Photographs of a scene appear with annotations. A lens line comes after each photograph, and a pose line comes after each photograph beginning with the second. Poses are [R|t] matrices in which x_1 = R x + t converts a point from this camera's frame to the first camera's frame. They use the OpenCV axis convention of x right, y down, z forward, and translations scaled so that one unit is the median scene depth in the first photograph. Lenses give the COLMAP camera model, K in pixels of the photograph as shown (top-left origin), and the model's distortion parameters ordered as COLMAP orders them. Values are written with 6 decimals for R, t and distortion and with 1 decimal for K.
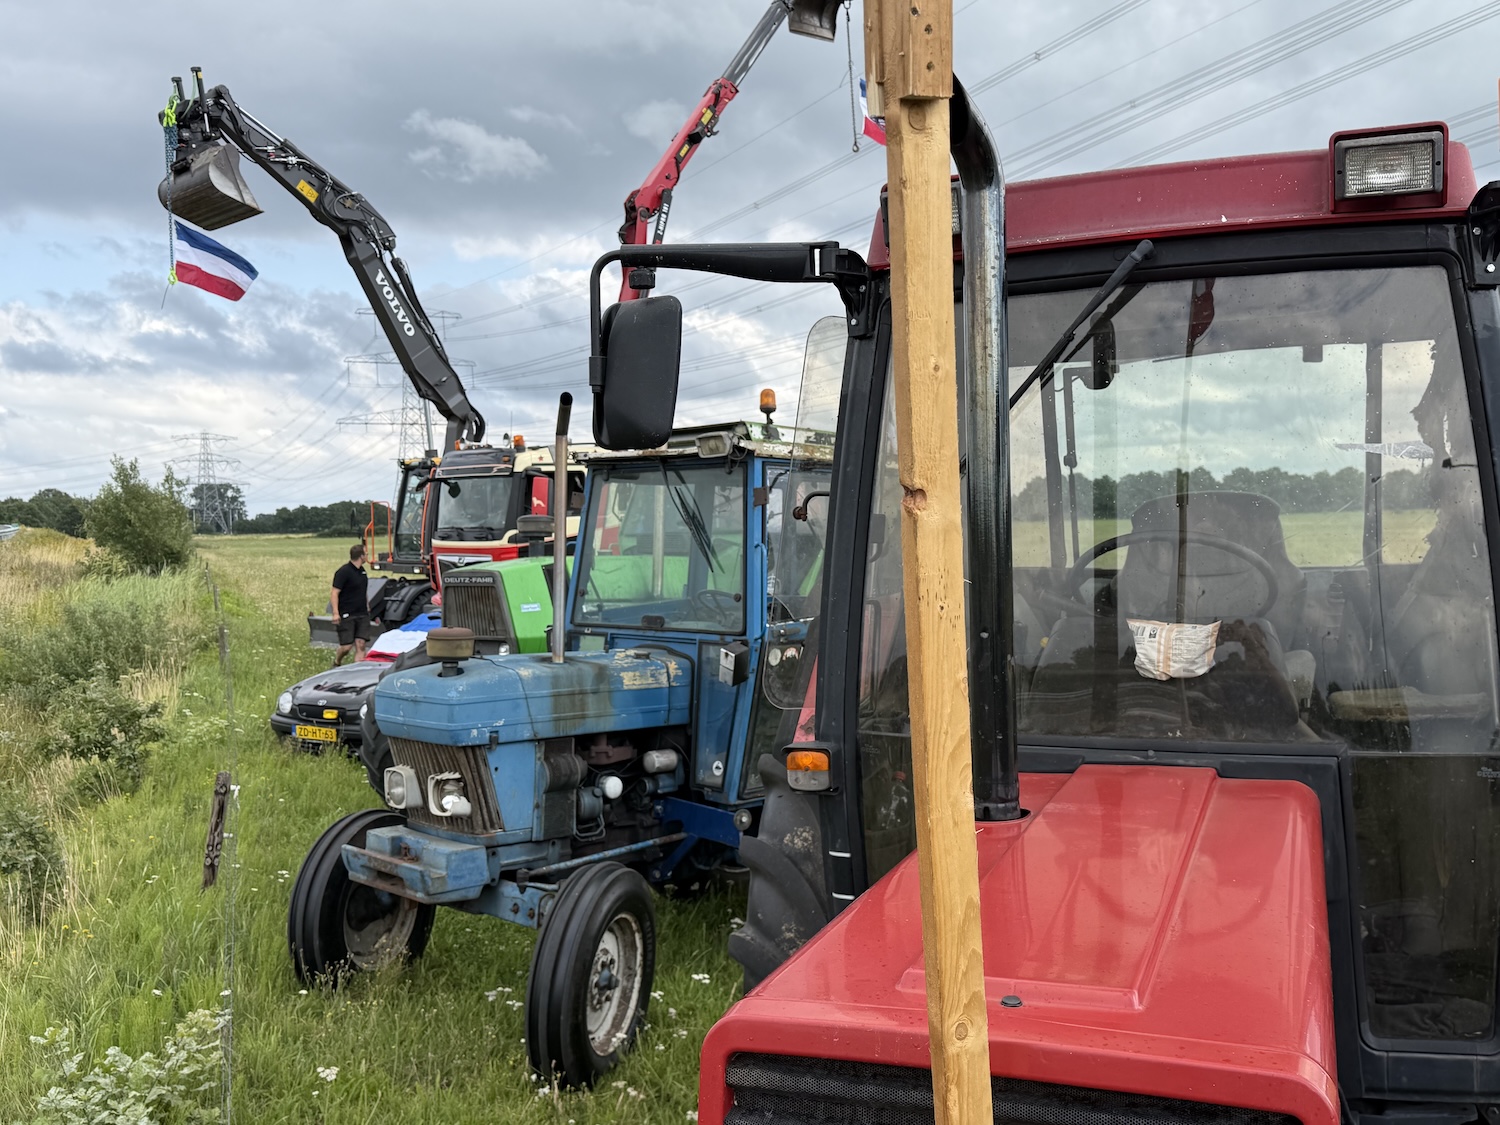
lens RADIAL K [[1481.1, 0, 753.4], [0, 1481.1, 564.3], [0, 0, 1]] dist [0.188677, -0.434351]
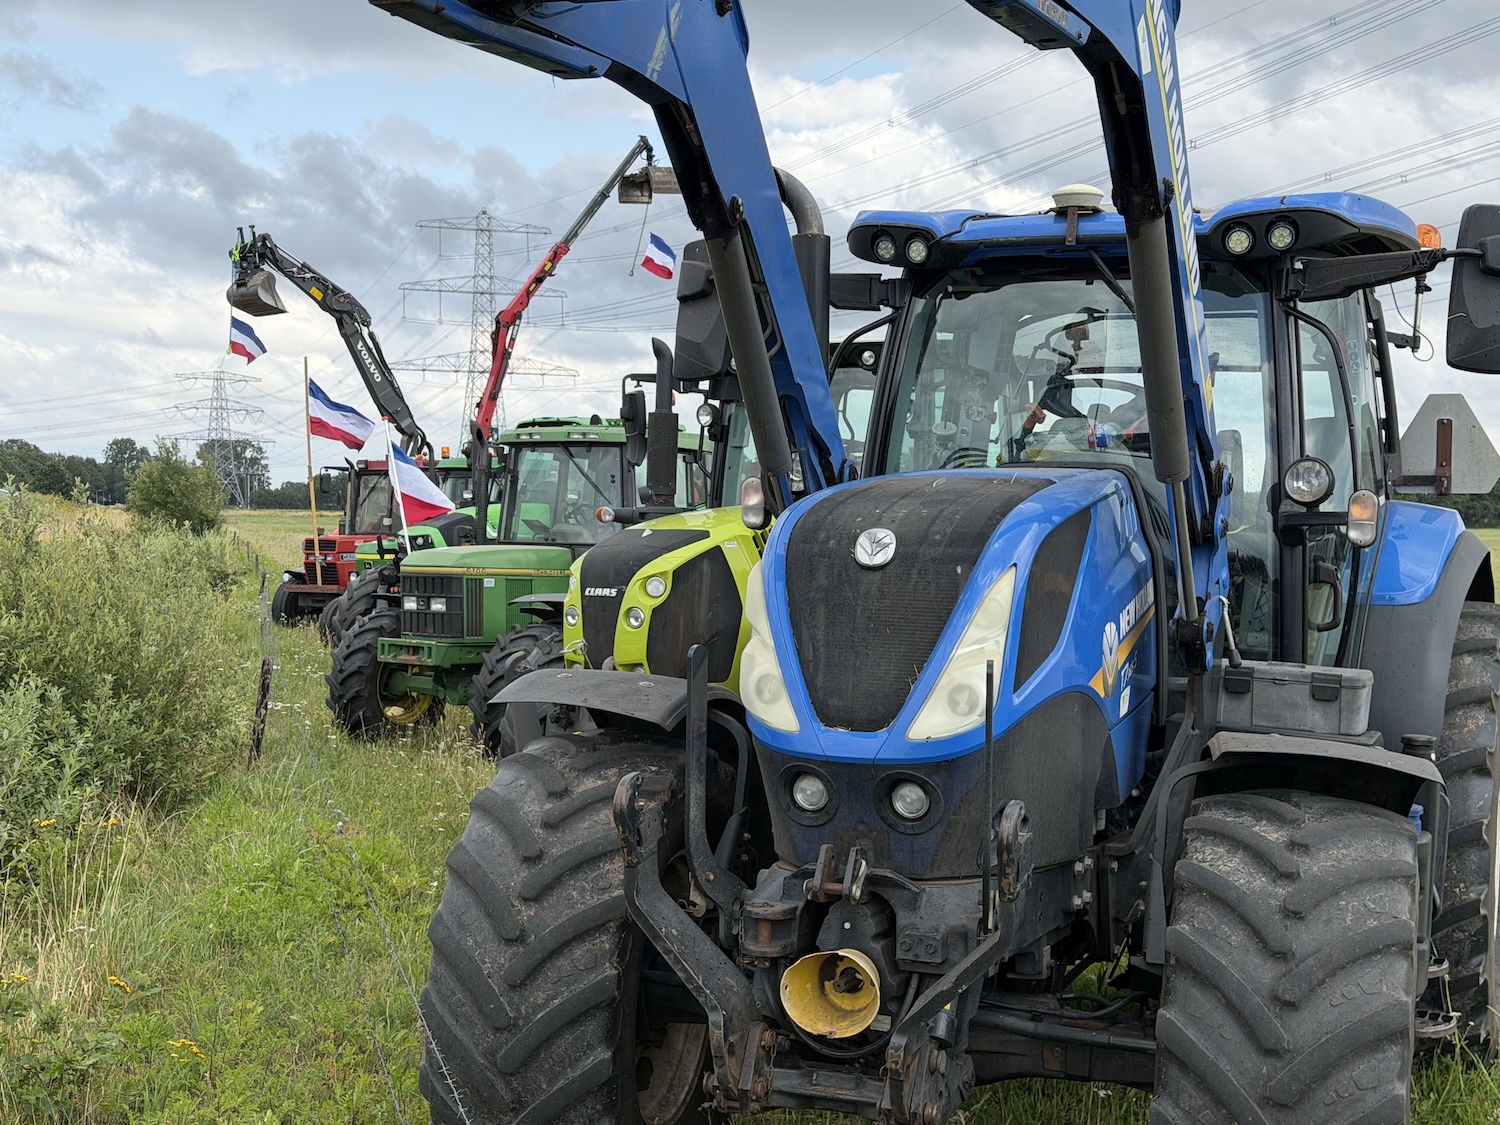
lens RADIAL K [[2132.9, 0, 744.9], [0, 2132.9, 569.6], [0, 0, 1]] dist [0.194423, -0.416397]
pose [[0.993695, 0.036867, -0.105879, 0.429599], [-0.037031, 0.999314, 0.000415, 0.030066], [0.105822, 0.003508, 0.994379, -1.285962]]
